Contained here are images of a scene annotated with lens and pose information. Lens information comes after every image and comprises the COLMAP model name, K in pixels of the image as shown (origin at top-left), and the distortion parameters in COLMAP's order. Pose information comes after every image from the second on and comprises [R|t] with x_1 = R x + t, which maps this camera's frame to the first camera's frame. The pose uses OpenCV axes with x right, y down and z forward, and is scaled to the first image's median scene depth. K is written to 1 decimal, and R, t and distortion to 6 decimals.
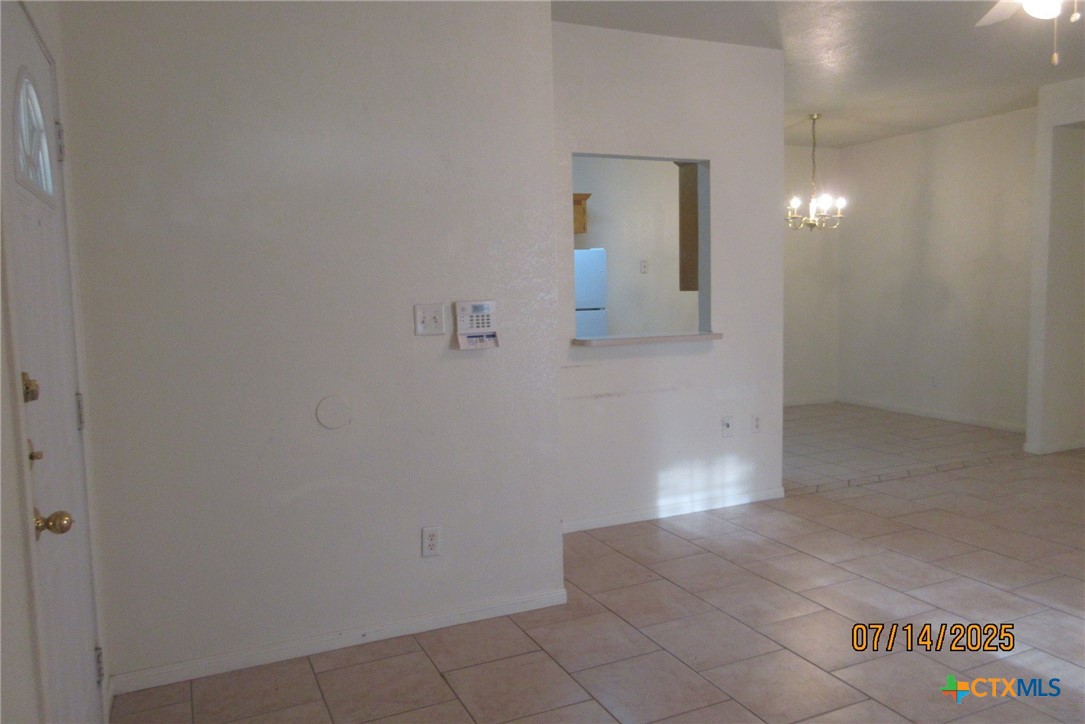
lens RADIAL K [[800.1, 0, 539.5], [0, 800.1, 354.3], [0, 0, 1]] dist [-0.009619, 0.007211]
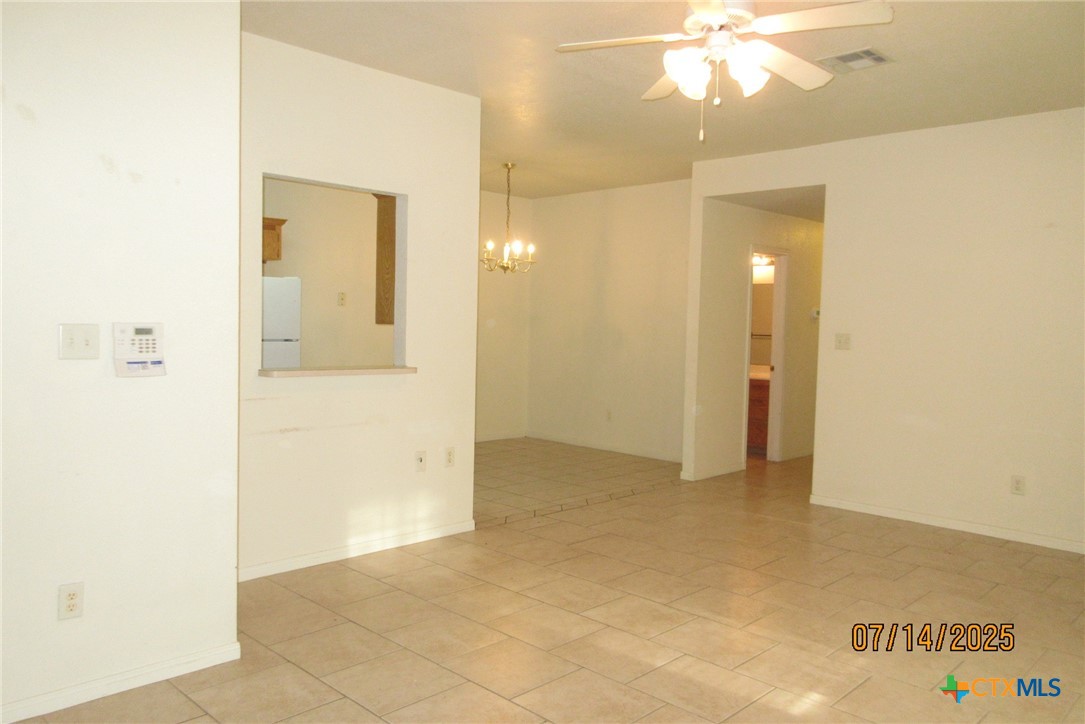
lens RADIAL K [[800.1, 0, 540.2], [0, 800.1, 353.9], [0, 0, 1]] dist [-0.009619, 0.007211]
pose [[0.932601, 0.028094, 0.359814, 0.012478], [-0.011225, 0.998741, -0.048888, 0.004174], [-0.360734, 0.041554, 0.931742, 0.011080]]
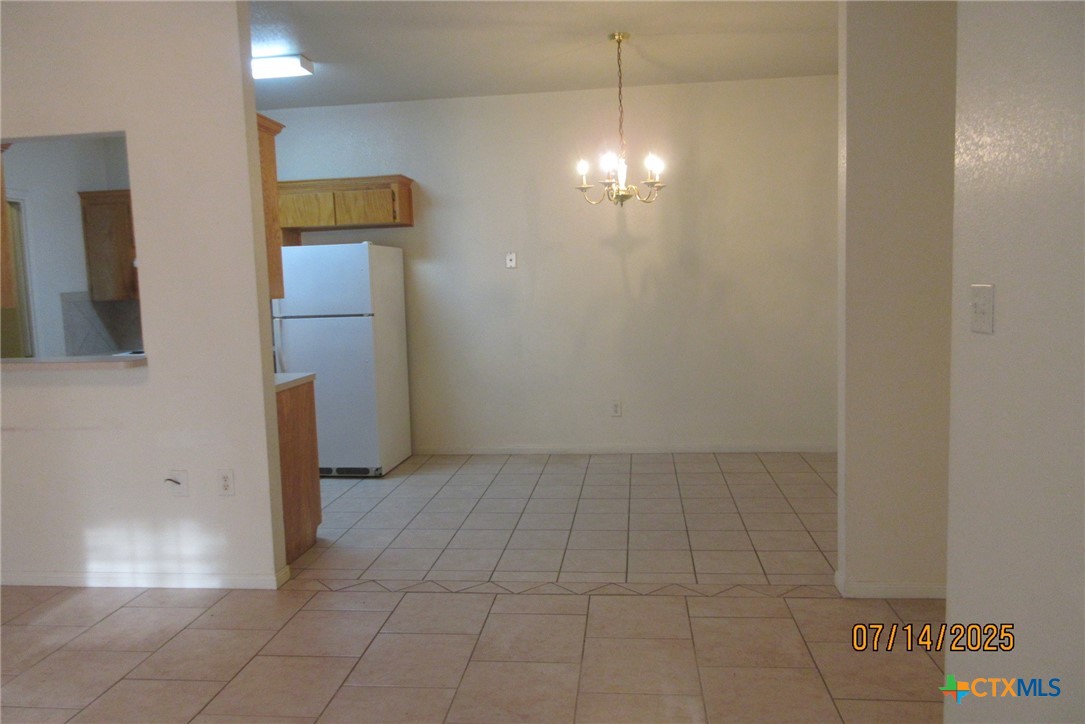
lens RADIAL K [[800.1, 0, 537.5], [0, 800.1, 356.2], [0, 0, 1]] dist [-0.009619, 0.007211]
pose [[0.857364, 0.043824, -0.512841, 0.988665], [-0.032144, 0.998983, 0.031628, -0.069454], [0.513706, -0.010632, 0.857901, 0.575543]]
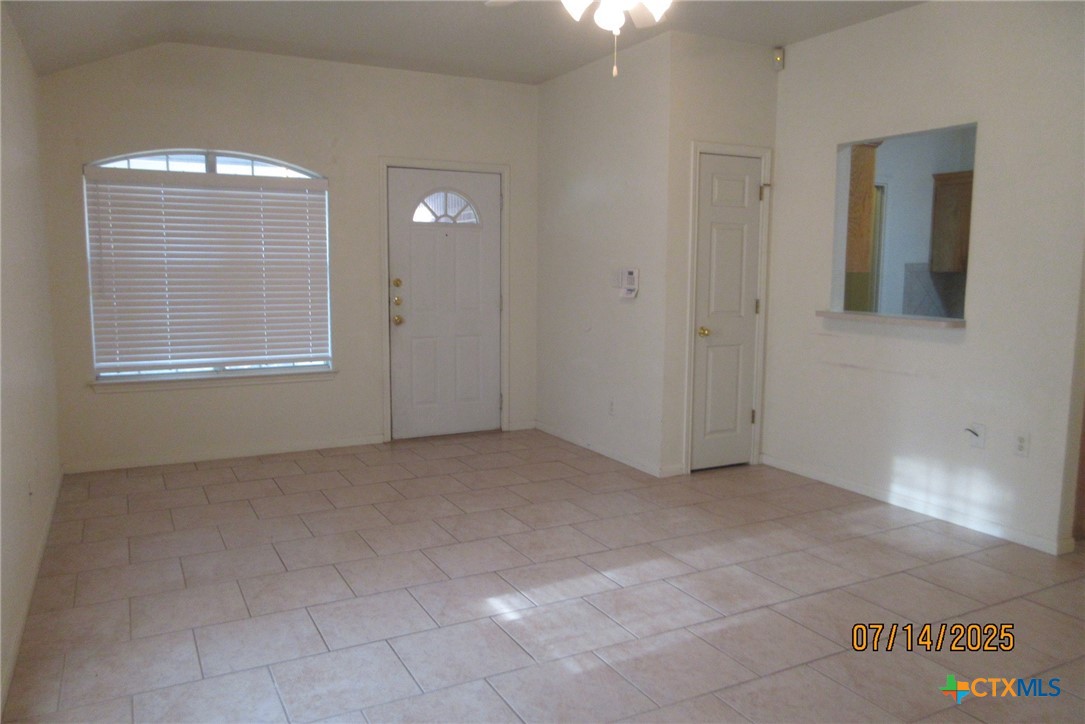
lens RADIAL K [[800.1, 0, 544.1], [0, 800.1, 361.4], [0, 0, 1]] dist [-0.009619, 0.007211]
pose [[0.067605, 0.143081, -0.987399, 1.122585], [-0.099304, 0.985714, 0.136038, -0.061258], [0.992758, 0.088855, 0.080848, 0.509428]]
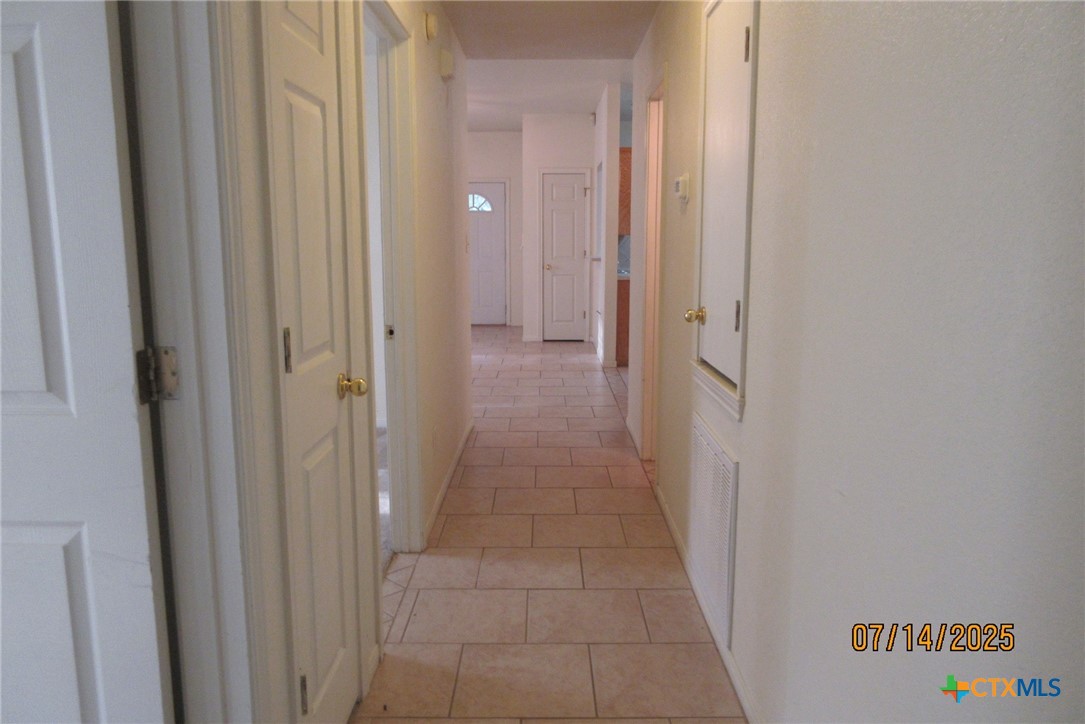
lens RADIAL K [[800.1, 0, 540.8], [0, 800.1, 363.2], [0, 0, 1]] dist [-0.009619, 0.007211]
pose [[-0.424737, 0.161040, -0.890878, 1.878470], [-0.075087, 0.974395, 0.211936, -0.158571], [0.902197, 0.156910, -0.401770, 1.548289]]
